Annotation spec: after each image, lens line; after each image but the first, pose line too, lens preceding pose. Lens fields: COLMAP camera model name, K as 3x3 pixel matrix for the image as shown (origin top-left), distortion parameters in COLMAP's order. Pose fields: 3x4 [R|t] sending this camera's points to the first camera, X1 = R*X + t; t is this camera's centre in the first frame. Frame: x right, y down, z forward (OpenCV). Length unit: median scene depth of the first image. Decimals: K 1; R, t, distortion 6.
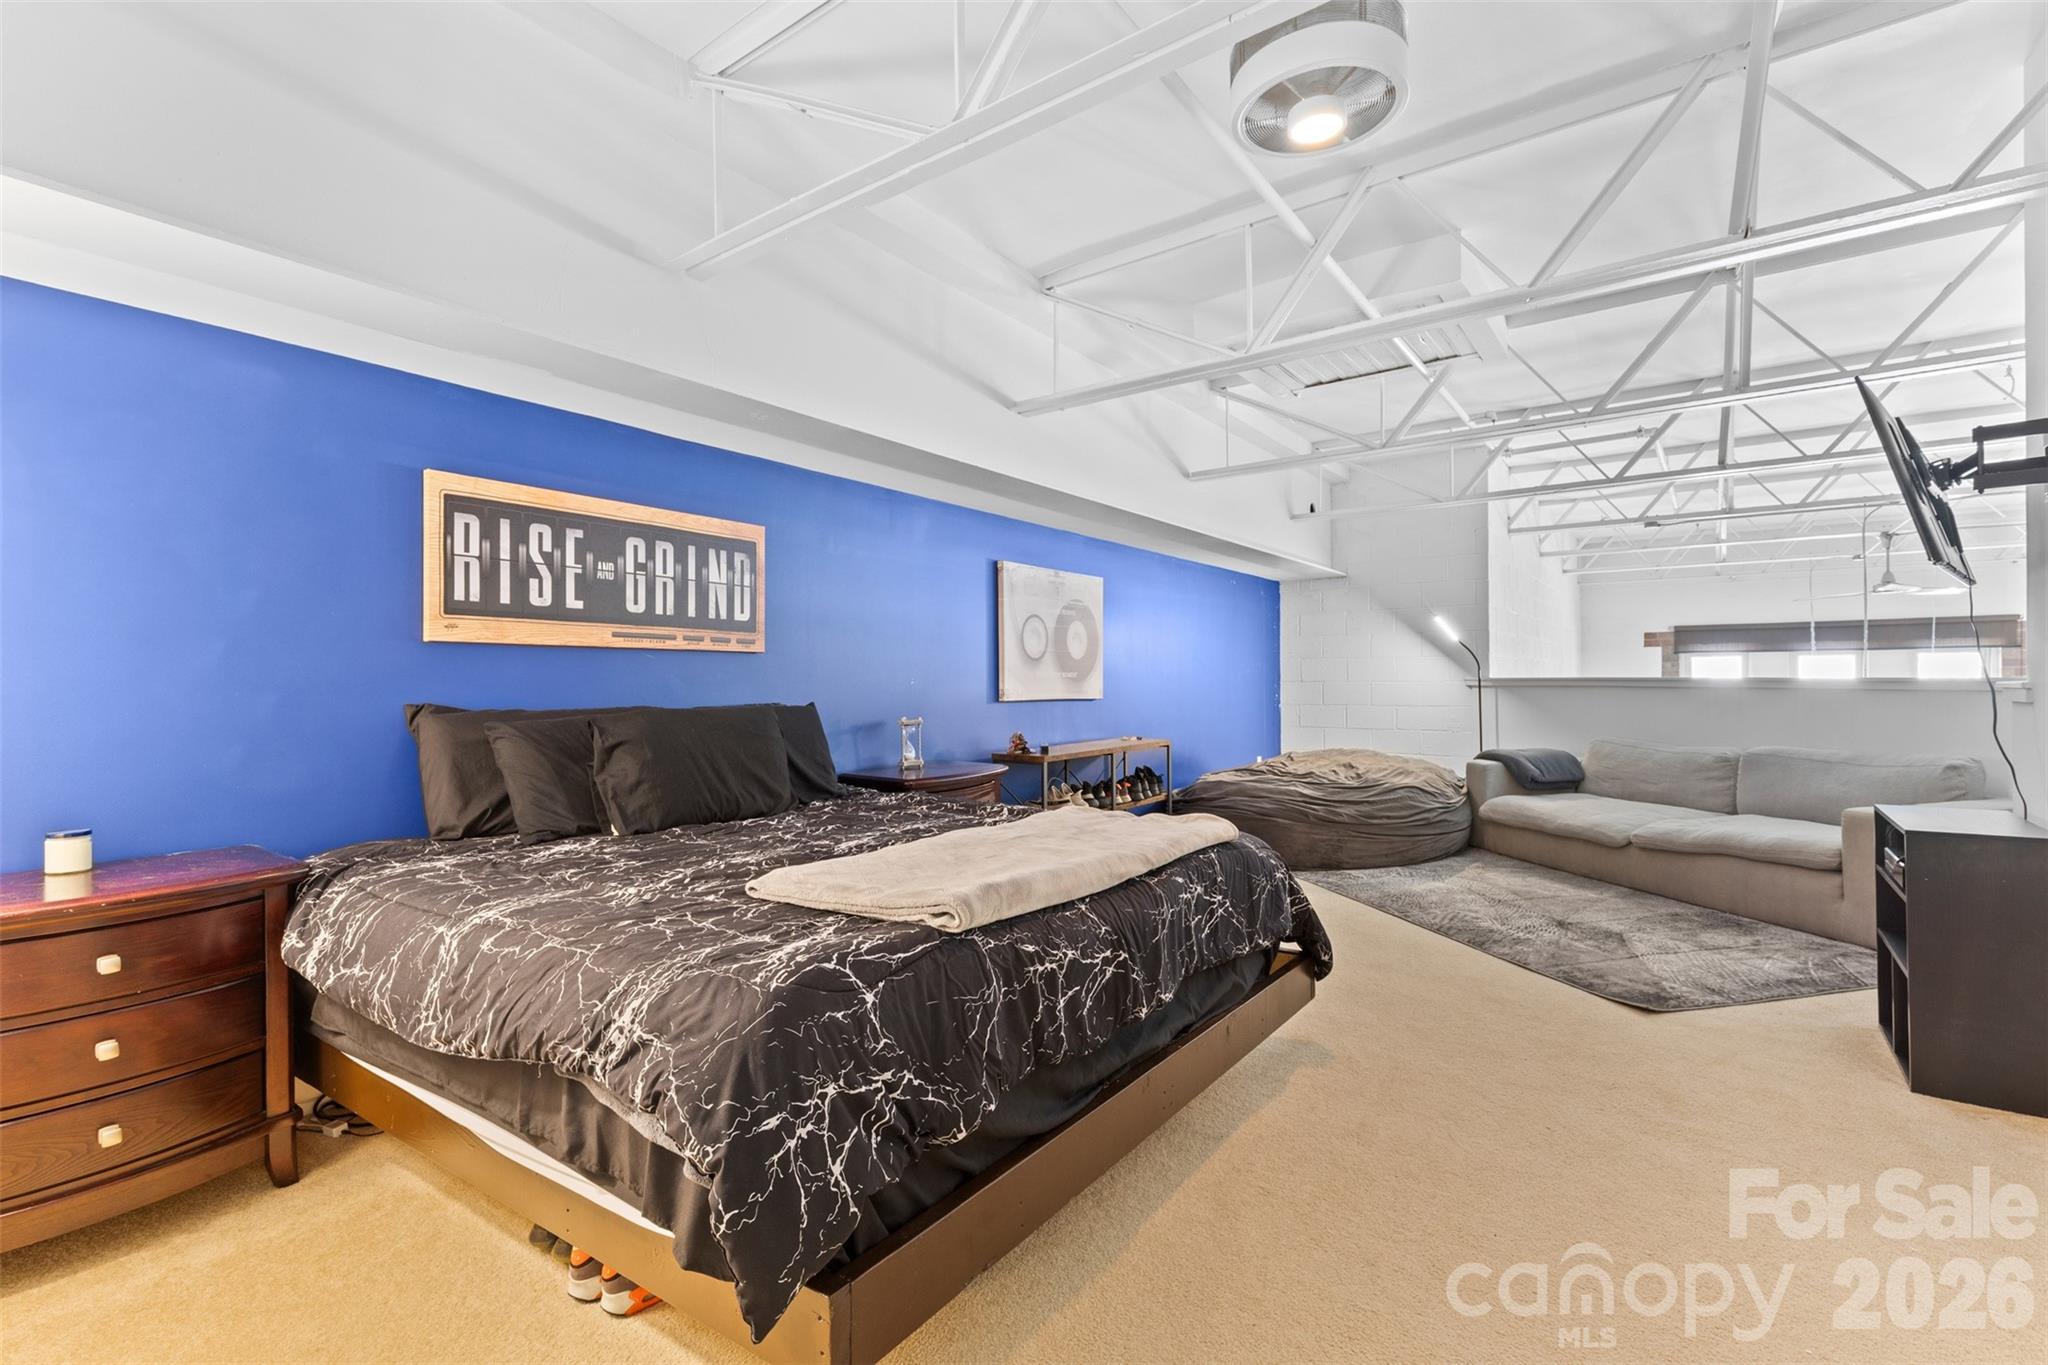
lens RADIAL K [[920.2, 0, 1015.4], [0, 920.2, 678.6], [0, 0, 1]] dist [0.002470, -0.000841]
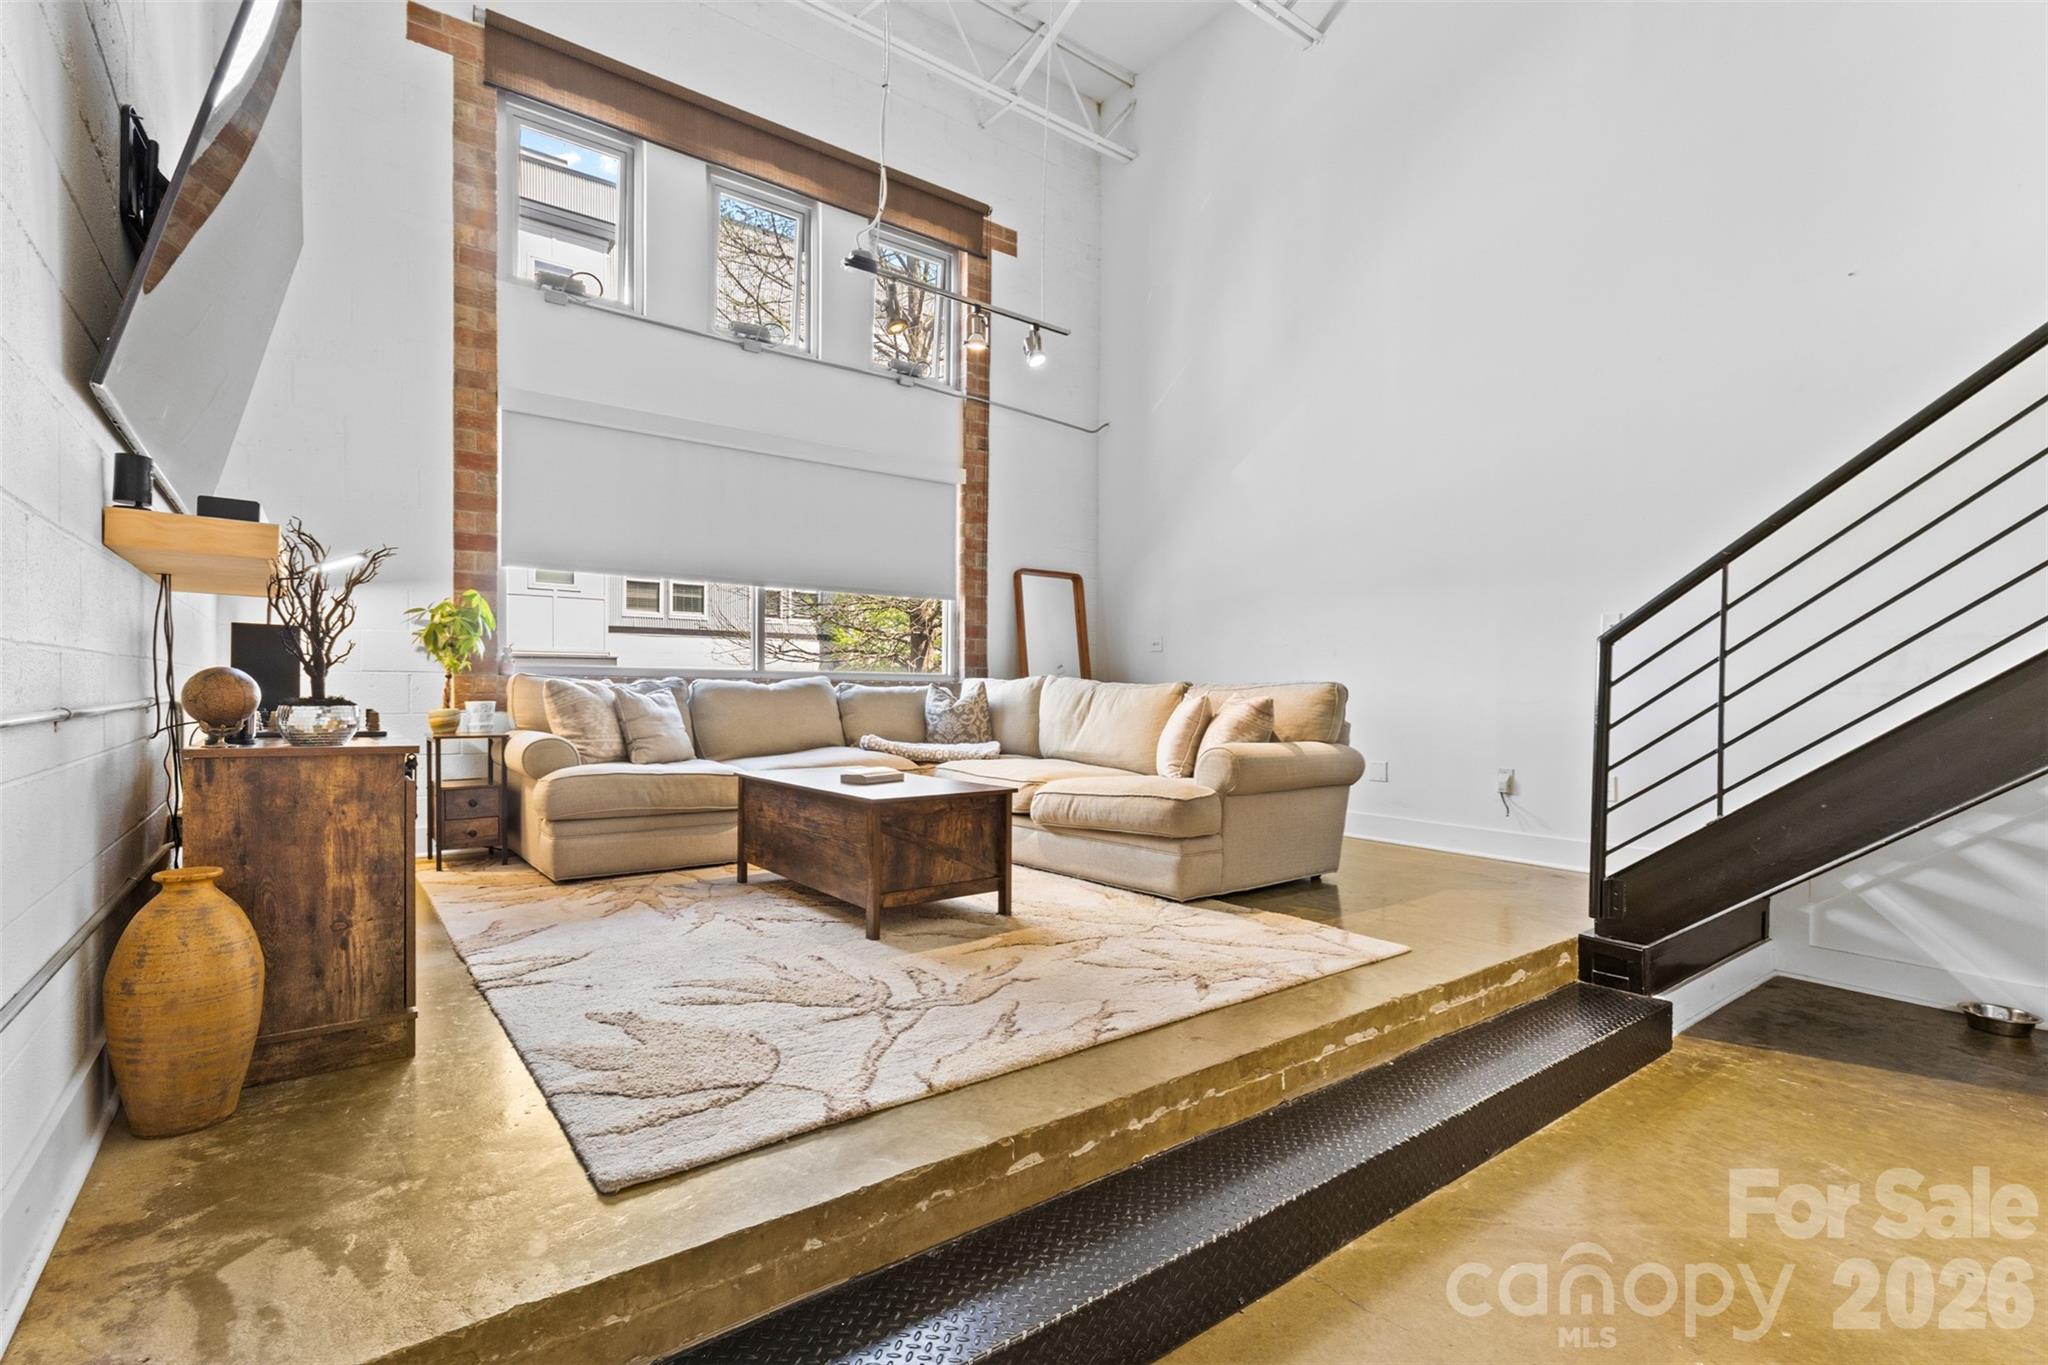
lens RADIAL K [[933.9, 0, 1026.7], [0, 933.9, 699.5], [0, 0, 1]] dist [0.004935, 0.000111]
pose [[0.265523, -0.005706, 0.964088, 0.913229], [-0.013745, 0.999858, 0.009703, 0.523349], [-0.964007, -0.015828, 0.265407, 1.556960]]
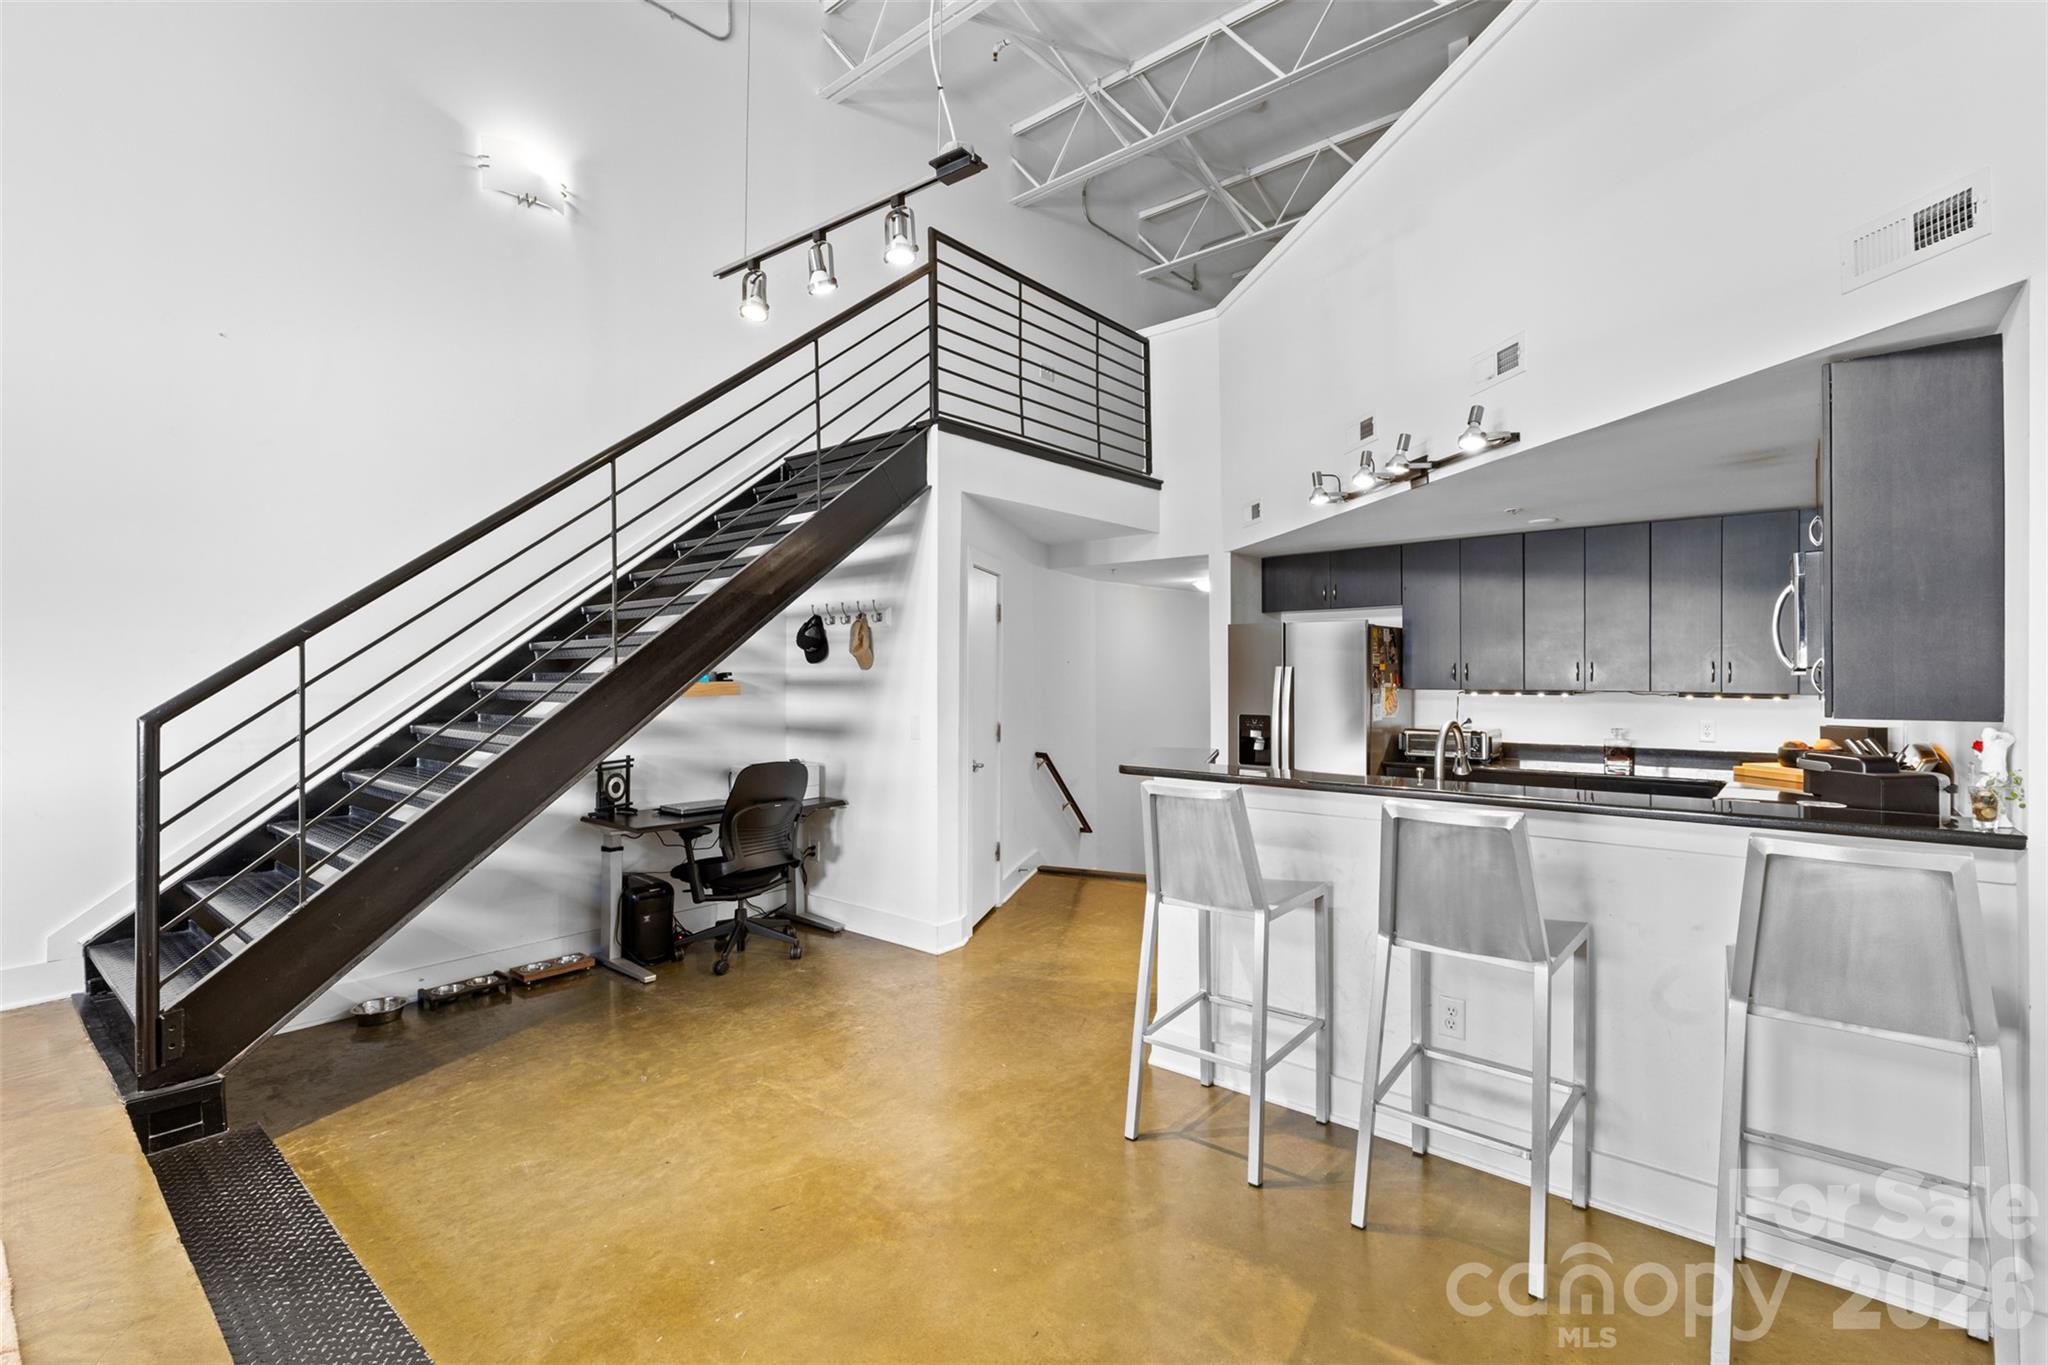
lens RADIAL K [[920.2, 0, 1015.4], [0, 920.2, 678.6], [0, 0, 1]] dist [0.002470, -0.000841]
pose [[-0.998206, 0.008327, 0.059289, 1.129258], [0.008538, 0.999958, 0.003301, 0.463910], [-0.059259, 0.003801, -0.998235, 1.818785]]
